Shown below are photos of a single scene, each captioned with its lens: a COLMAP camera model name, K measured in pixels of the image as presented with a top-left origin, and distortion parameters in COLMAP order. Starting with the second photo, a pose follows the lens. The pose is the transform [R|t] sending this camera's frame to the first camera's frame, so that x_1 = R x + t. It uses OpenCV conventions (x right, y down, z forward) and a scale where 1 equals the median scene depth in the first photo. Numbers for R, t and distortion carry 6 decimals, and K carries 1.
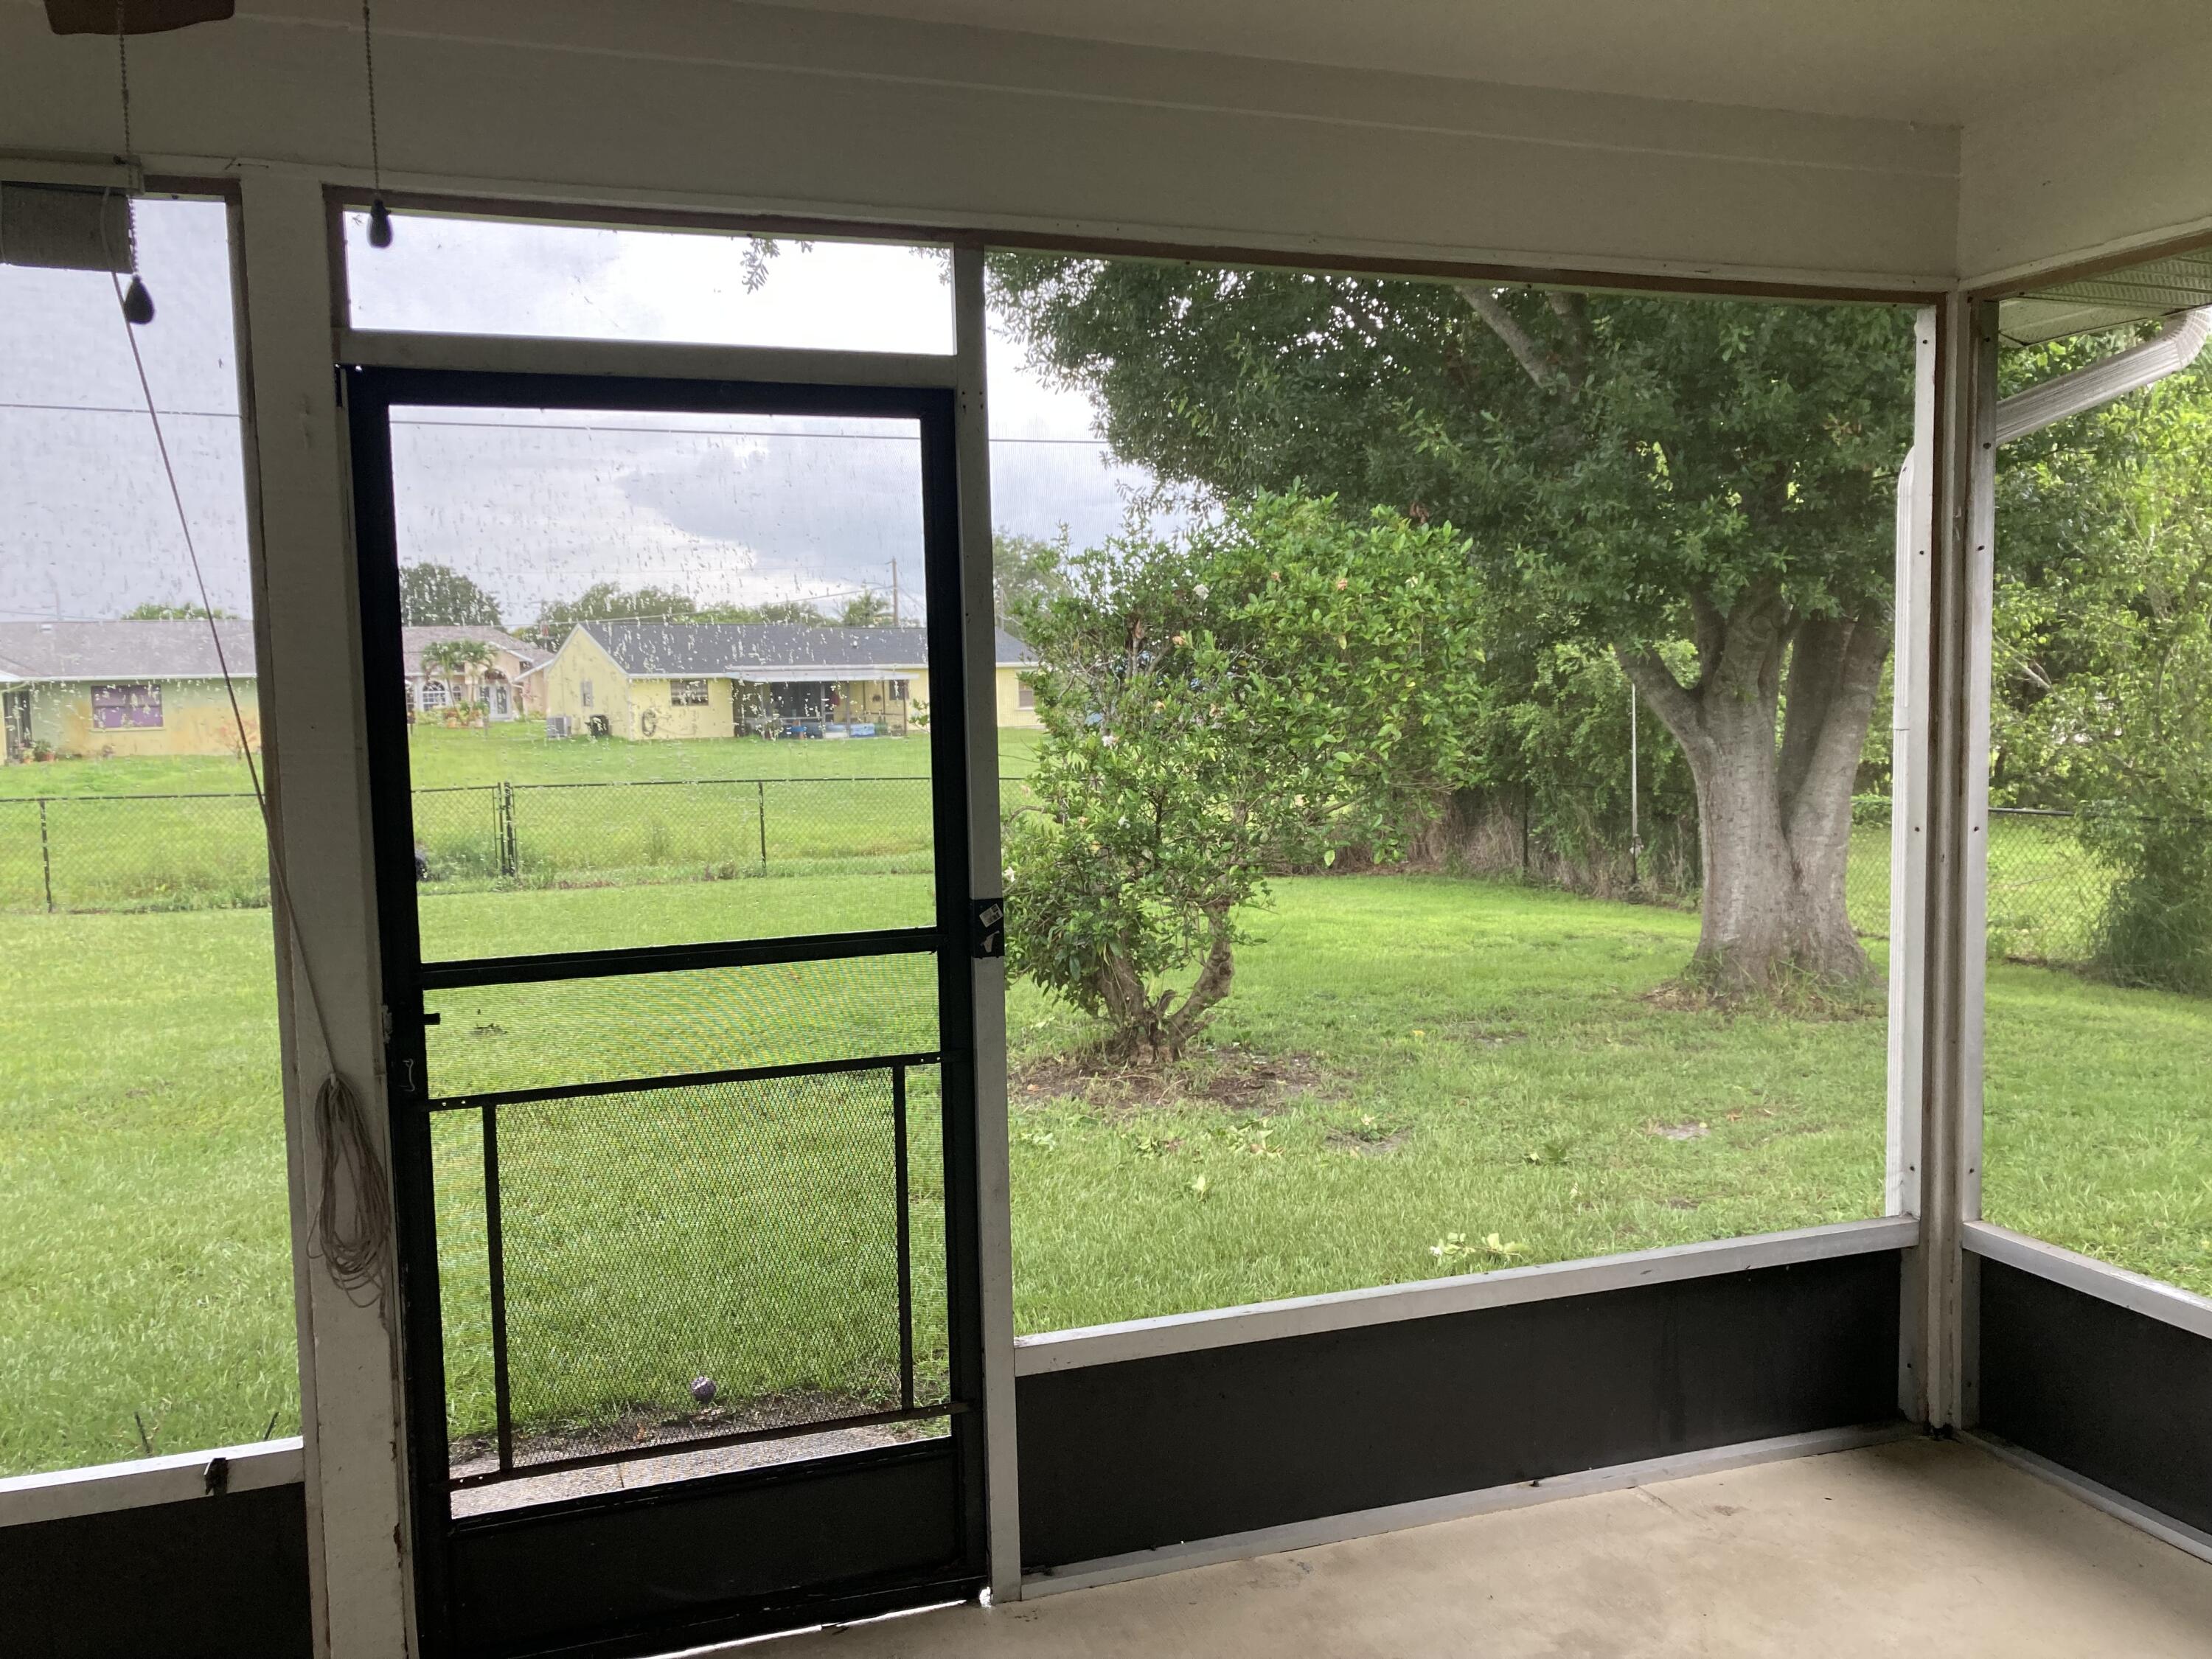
lens RADIAL K [[1806.8, 0, 1098.1], [0, 1806.8, 825.5], [0, 0, 1]] dist [0.017964, -0.004751]
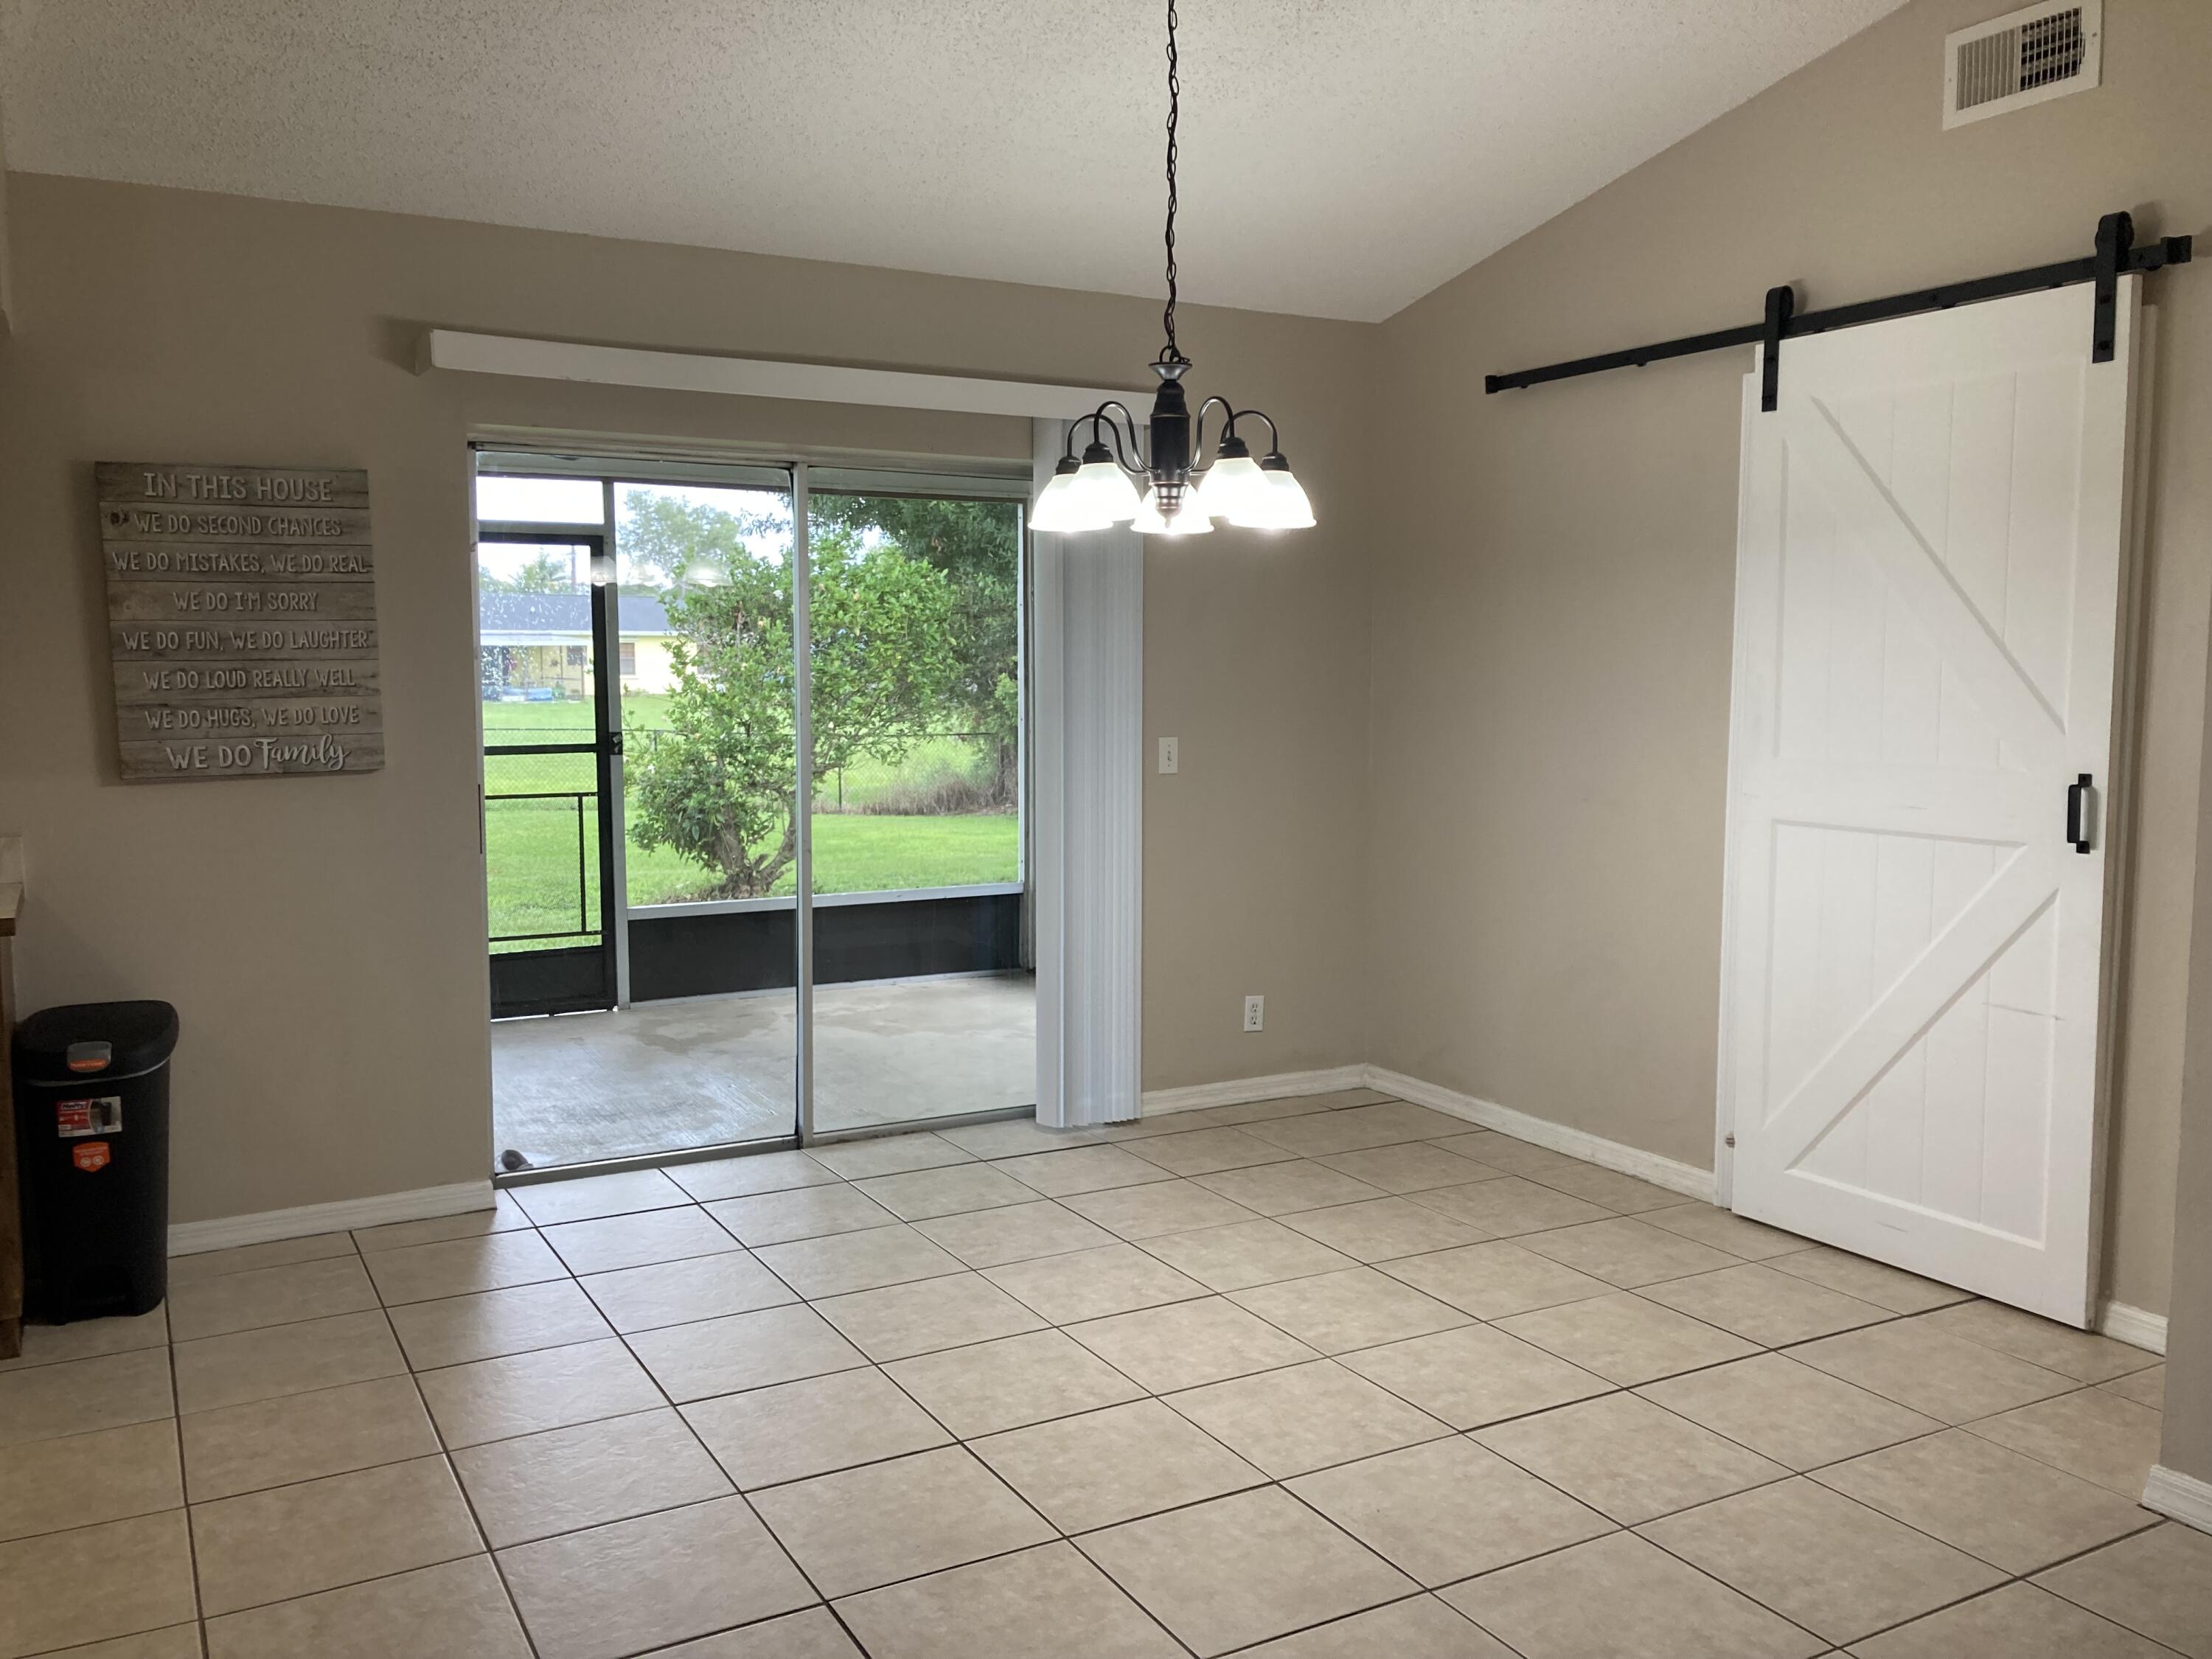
lens RADIAL K [[1791.2, 0, 1115.8], [0, 1791.2, 818.5], [0, 0, 1]] dist [0.071324, -0.123249]
pose [[0.983614, 0.004698, 0.180227, 0.071481], [-0.006642, 0.999926, 0.010181, 0.052959], [-0.180166, -0.011211, 0.983572, -0.670177]]
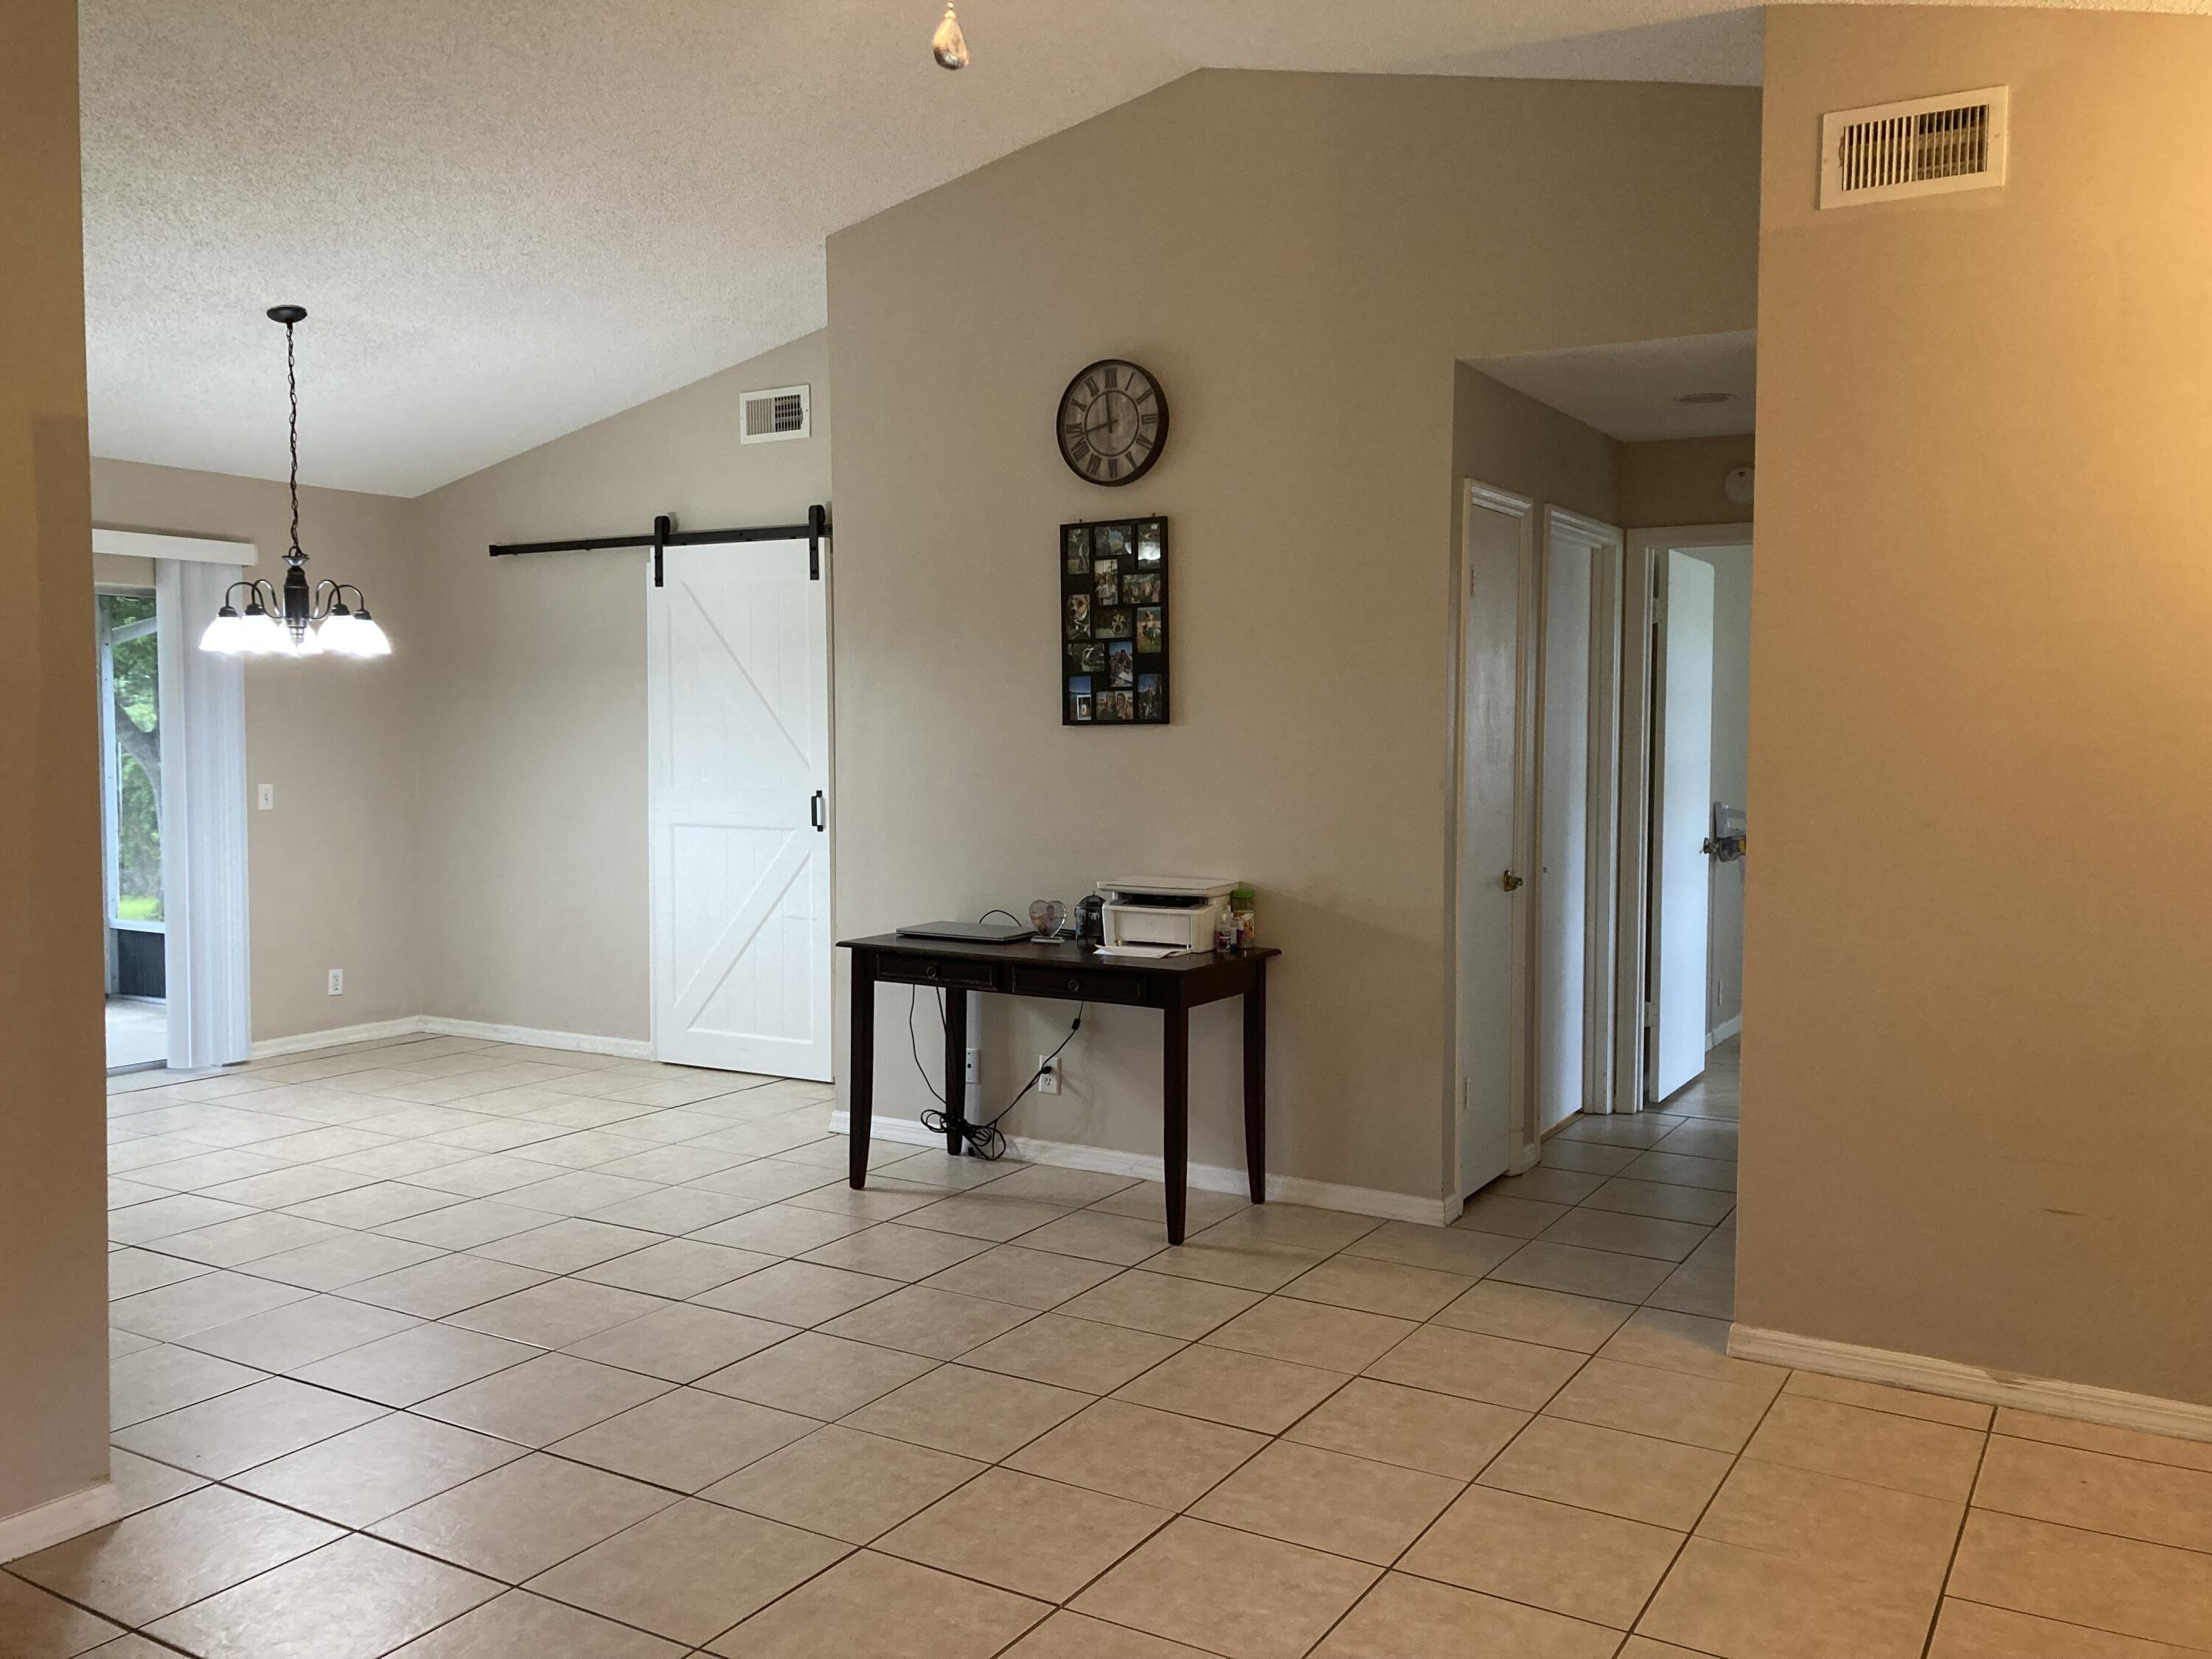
lens RADIAL K [[1806.8, 0, 1098.1], [0, 1806.8, 825.5], [0, 0, 1]] dist [0.017964, -0.004751]
pose [[0.768702, -0.012463, 0.639485, -0.460294], [0.030649, 0.999379, -0.017366, 0.165504], [-0.638872, 0.032949, 0.768607, -2.079882]]
